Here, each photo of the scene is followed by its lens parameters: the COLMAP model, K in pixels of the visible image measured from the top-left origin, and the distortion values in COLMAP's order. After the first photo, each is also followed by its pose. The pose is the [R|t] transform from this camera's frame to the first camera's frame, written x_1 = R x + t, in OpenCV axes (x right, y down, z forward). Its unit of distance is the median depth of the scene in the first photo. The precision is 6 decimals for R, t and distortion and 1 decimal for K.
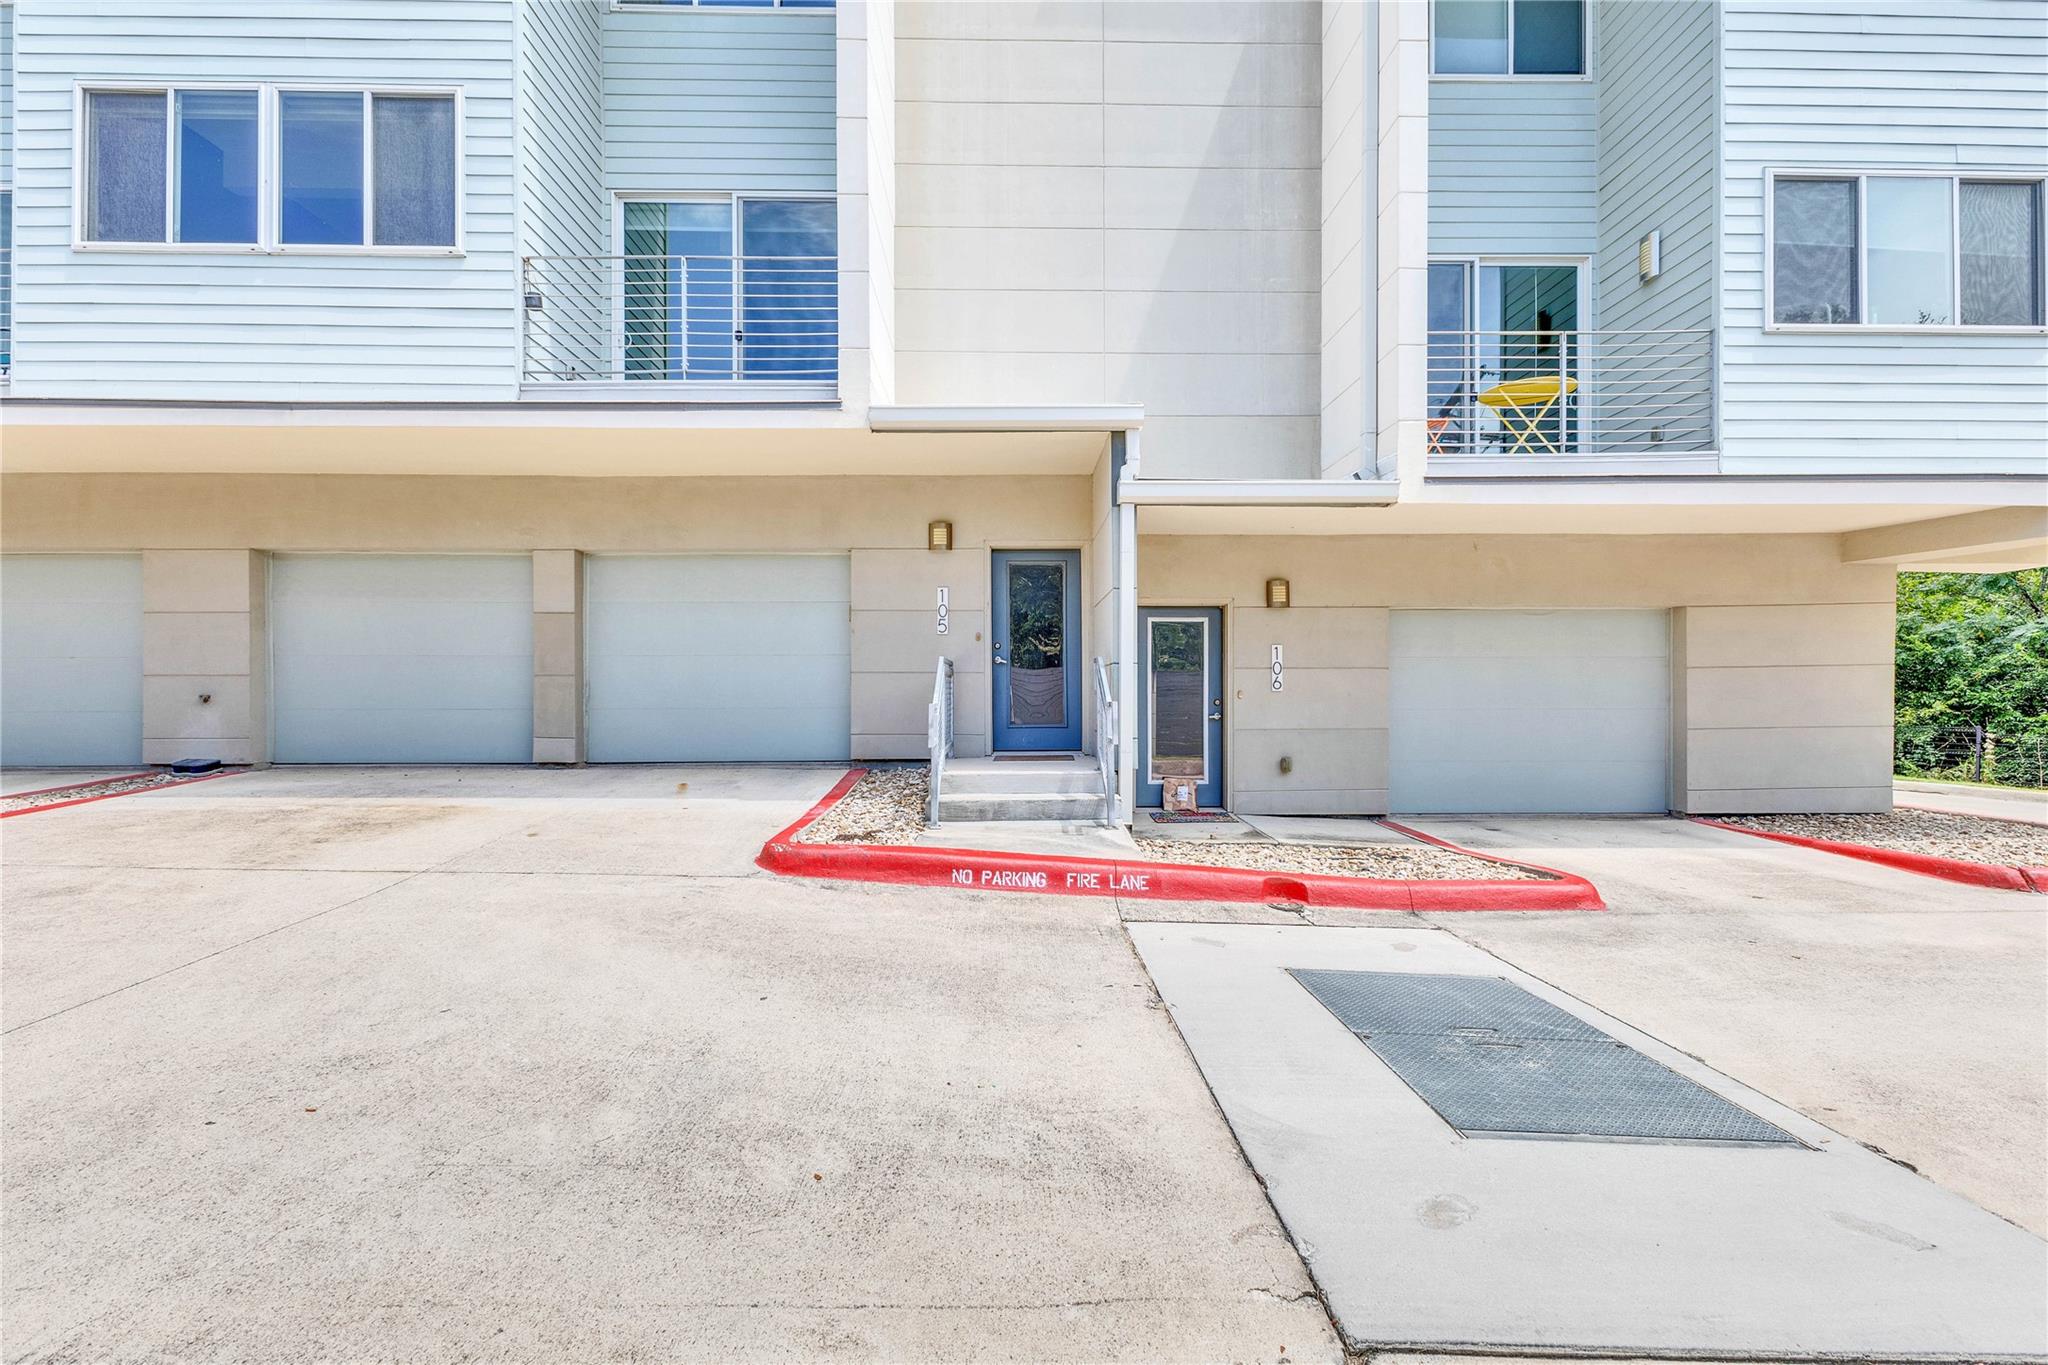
lens RADIAL K [[885.7, 0, 1023.7], [0, 885.7, 695.7], [0, 0, 1]] dist [0.021866, -0.009183]
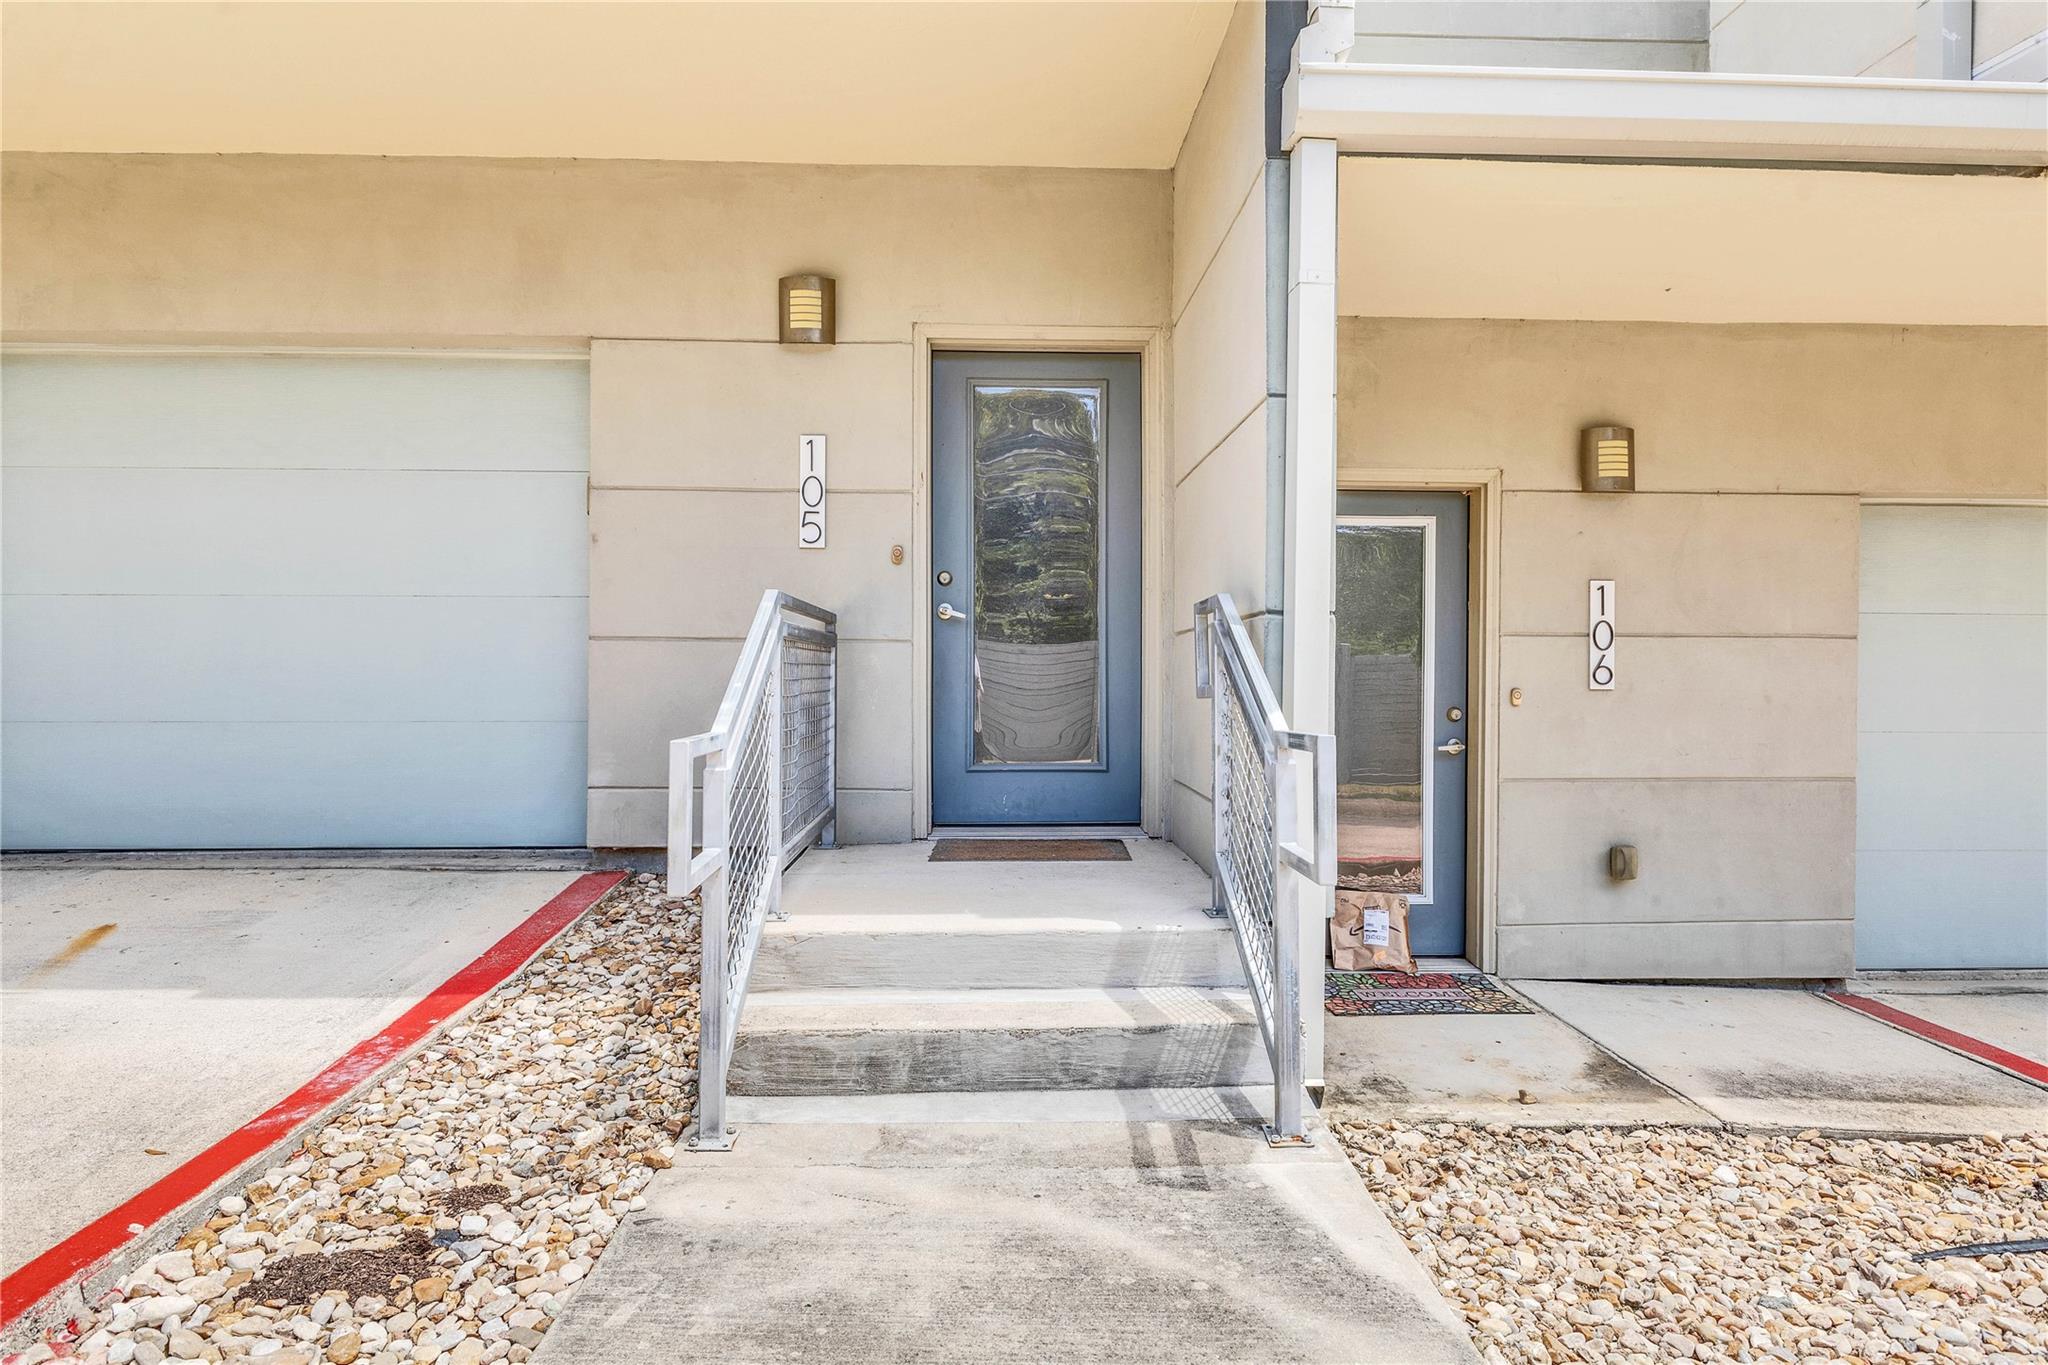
lens RADIAL K [[1153.0, 0, 1024.0], [0, 1153.0, 682.5], [0, 0, 1]] dist [-0.001159, -0.000708]
pose [[0.999797, 0.007392, 0.018766, -0.001752], [-0.007435, 0.999970, 0.002186, -0.008354], [-0.018750, -0.002325, 0.999822, 0.497984]]
